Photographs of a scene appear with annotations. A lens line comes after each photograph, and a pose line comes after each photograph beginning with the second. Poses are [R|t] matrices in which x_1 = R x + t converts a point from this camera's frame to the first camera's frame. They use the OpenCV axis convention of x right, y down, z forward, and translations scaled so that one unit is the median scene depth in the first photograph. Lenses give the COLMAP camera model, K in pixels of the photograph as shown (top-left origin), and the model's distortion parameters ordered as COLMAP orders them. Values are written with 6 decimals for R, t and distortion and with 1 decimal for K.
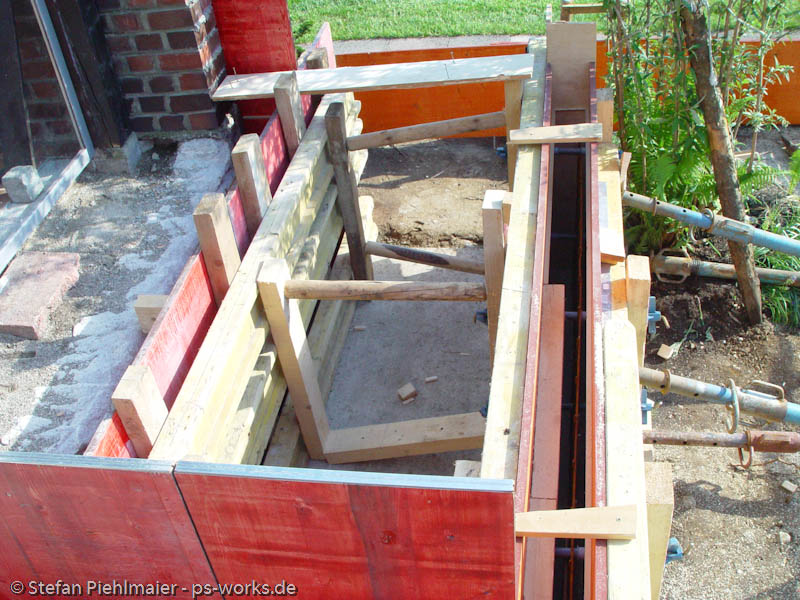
lens RADIAL K [[921.9, 0, 400.0], [0, 921.9, 300.0], [0, 0, 1]] dist [-0.204898, 0.197640]
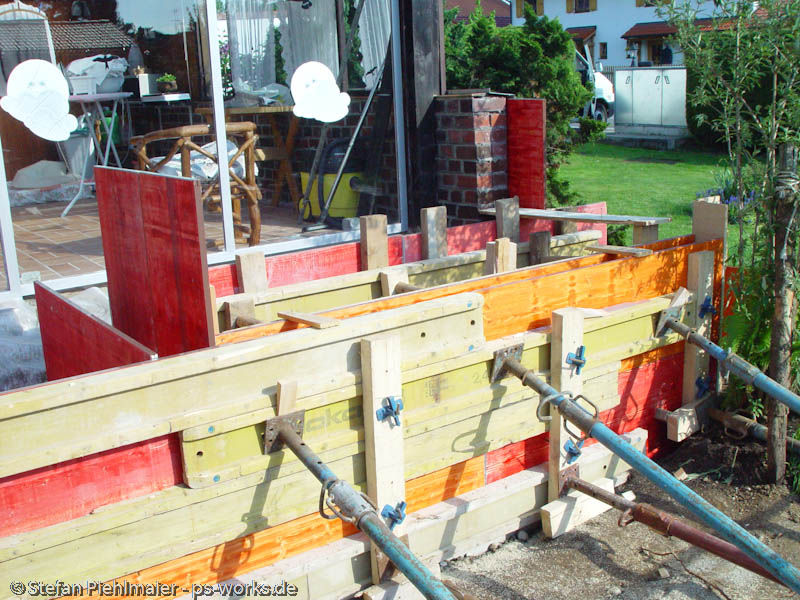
lens RADIAL K [[921.9, 0, 400.0], [0, 921.9, 300.0], [0, 0, 1]] dist [-0.204898, 0.197640]
pose [[0.703817, 0.238901, -0.669005, 0.742636], [-0.459415, 0.871379, -0.172153, 0.220328], [0.541829, 0.428515, 0.723046, -0.085376]]
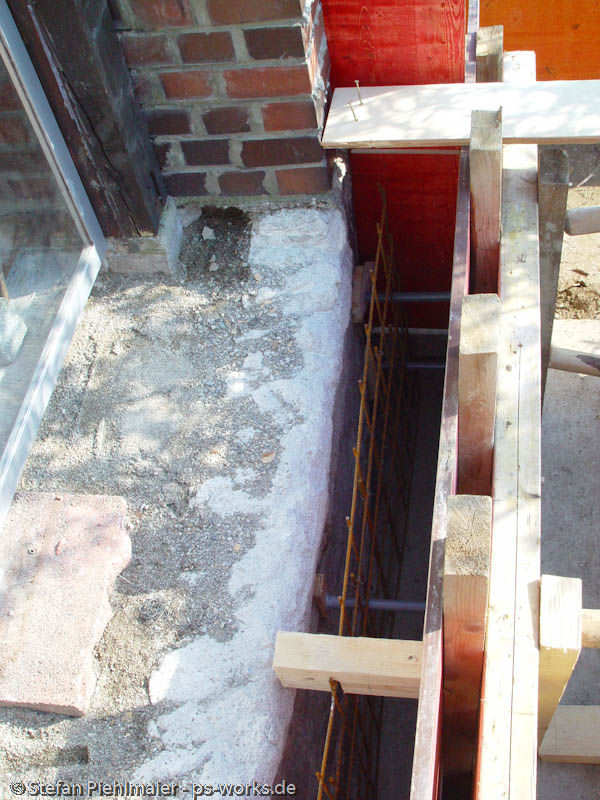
lens RADIAL K [[921.9, 0, 300.0], [0, 921.9, 400.0], [0, 0, 1]] dist [-0.204898, 0.197640]
pose [[0.999271, -0.026123, -0.027831, -0.213243], [0.032427, 0.965621, 0.257925, -0.218676], [0.020137, -0.258640, 0.965764, 0.447997]]
